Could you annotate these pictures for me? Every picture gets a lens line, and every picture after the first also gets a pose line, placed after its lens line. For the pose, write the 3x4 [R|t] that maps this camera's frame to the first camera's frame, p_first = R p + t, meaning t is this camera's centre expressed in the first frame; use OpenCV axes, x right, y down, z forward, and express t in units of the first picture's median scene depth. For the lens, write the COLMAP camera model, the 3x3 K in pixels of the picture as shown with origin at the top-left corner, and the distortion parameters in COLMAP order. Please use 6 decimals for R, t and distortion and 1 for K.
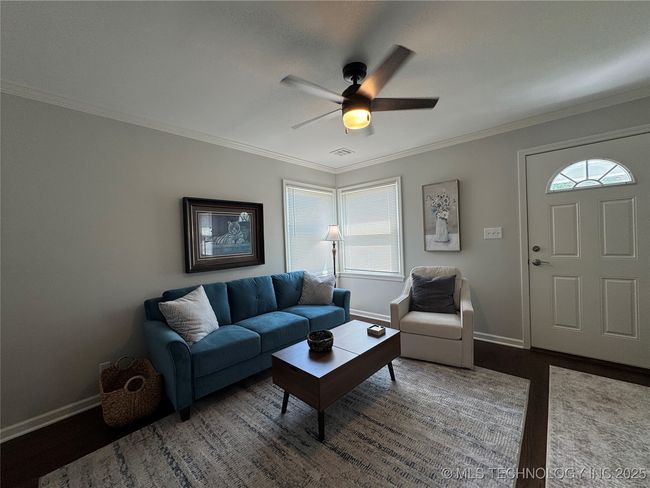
lens RADIAL K [[261.5, 0, 324.2], [0, 261.5, 242.5], [0, 0, 1]] dist [0.000535, -0.000012]
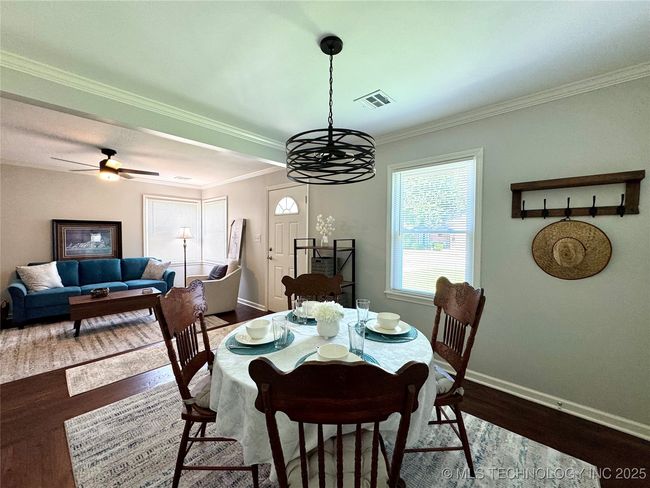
lens RADIAL K [[261.5, 0, 324.2], [0, 261.5, 242.5], [0, 0, 1]] dist [0.000535, -0.000012]
pose [[0.998852, 0.047894, 0.000320, 1.121963], [-0.047893, 0.998710, 0.016869, -0.061262], [0.000488, -0.016865, 0.999858, -0.608419]]
